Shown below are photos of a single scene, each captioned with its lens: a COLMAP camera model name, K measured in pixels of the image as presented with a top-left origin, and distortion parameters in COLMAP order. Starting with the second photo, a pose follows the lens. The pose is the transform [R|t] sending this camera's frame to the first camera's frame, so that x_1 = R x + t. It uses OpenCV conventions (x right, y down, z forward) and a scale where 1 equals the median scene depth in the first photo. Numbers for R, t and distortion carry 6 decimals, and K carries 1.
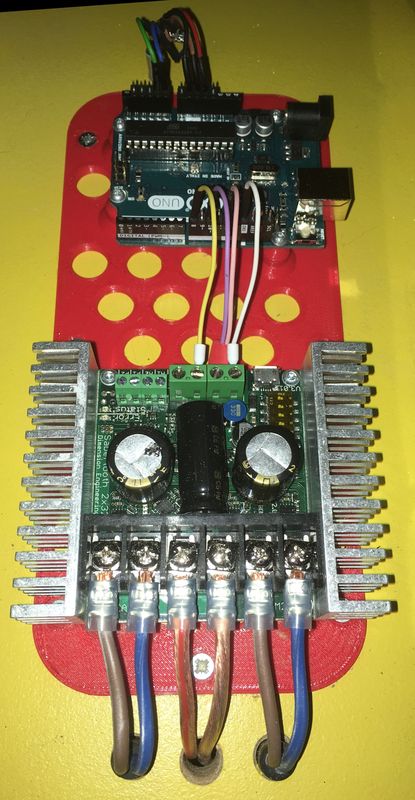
lens RADIAL K [[705.7, 0, 206.1], [0, 705.7, 402.6], [0, 0, 1]] dist [0.060322, -0.040159]
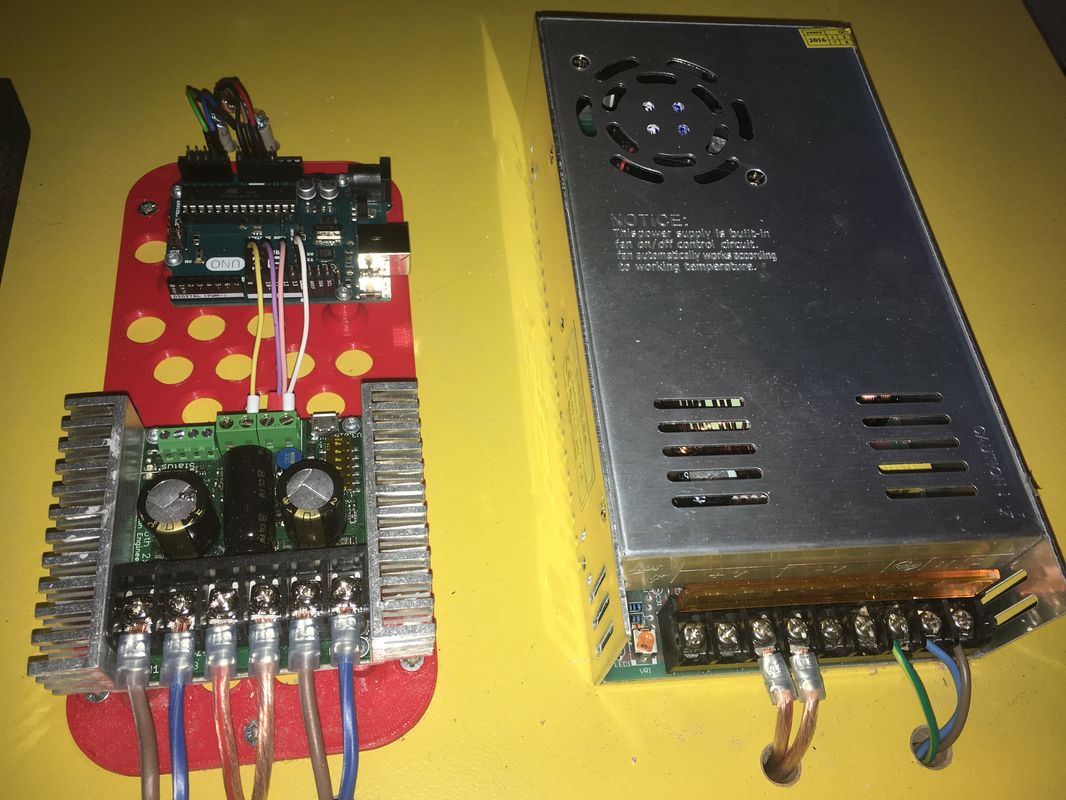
lens RADIAL K [[914.2, 0, 536.2], [0, 914.2, 396.2], [0, 0, 1]] dist [0.056628, -0.058008]
pose [[0.989733, -0.060335, 0.129571, 0.200964], [0.082262, 0.981799, -0.171181, 0.157219], [-0.116885, 0.180082, 0.976682, -0.271464]]
